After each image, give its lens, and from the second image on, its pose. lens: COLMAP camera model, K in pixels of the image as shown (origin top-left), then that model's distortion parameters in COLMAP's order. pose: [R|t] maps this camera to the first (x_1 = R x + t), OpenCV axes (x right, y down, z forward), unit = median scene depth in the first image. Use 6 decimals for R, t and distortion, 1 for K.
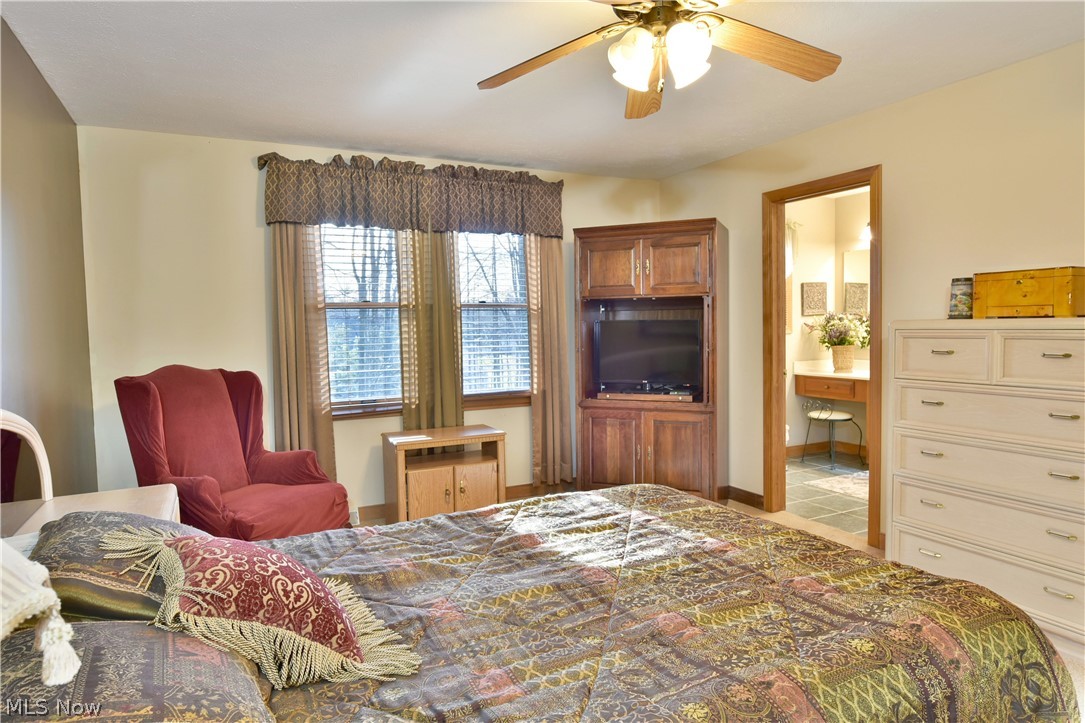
lens RADIAL K [[667.6, 0, 542.8], [0, 667.6, 361.9], [0, 0, 1]] dist [-0.016092, -0.002009]
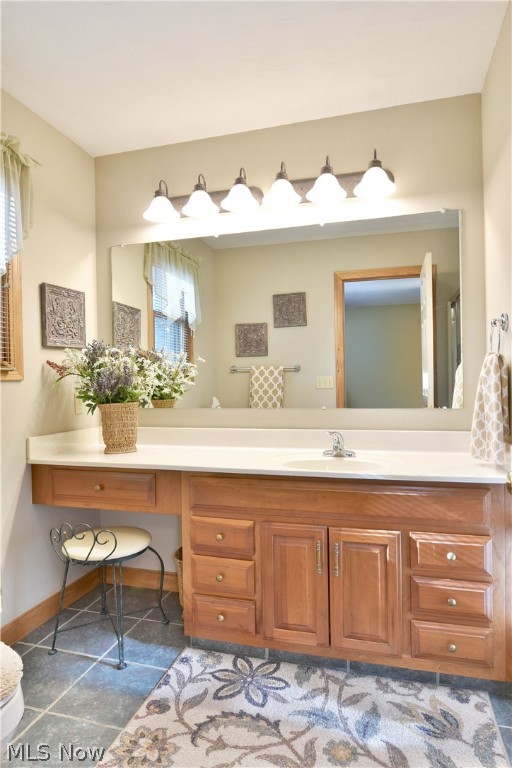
lens RADIAL K [[472.5, 0, 256.0], [0, 472.5, 384.8], [0, 0, 1]] dist [-0.016092, -0.002009]
pose [[0.677144, 0.008489, 0.735802, 0.236114], [0.045346, 0.997552, -0.053239, -0.013433], [-0.734452, 0.069416, 0.675101, 0.642328]]
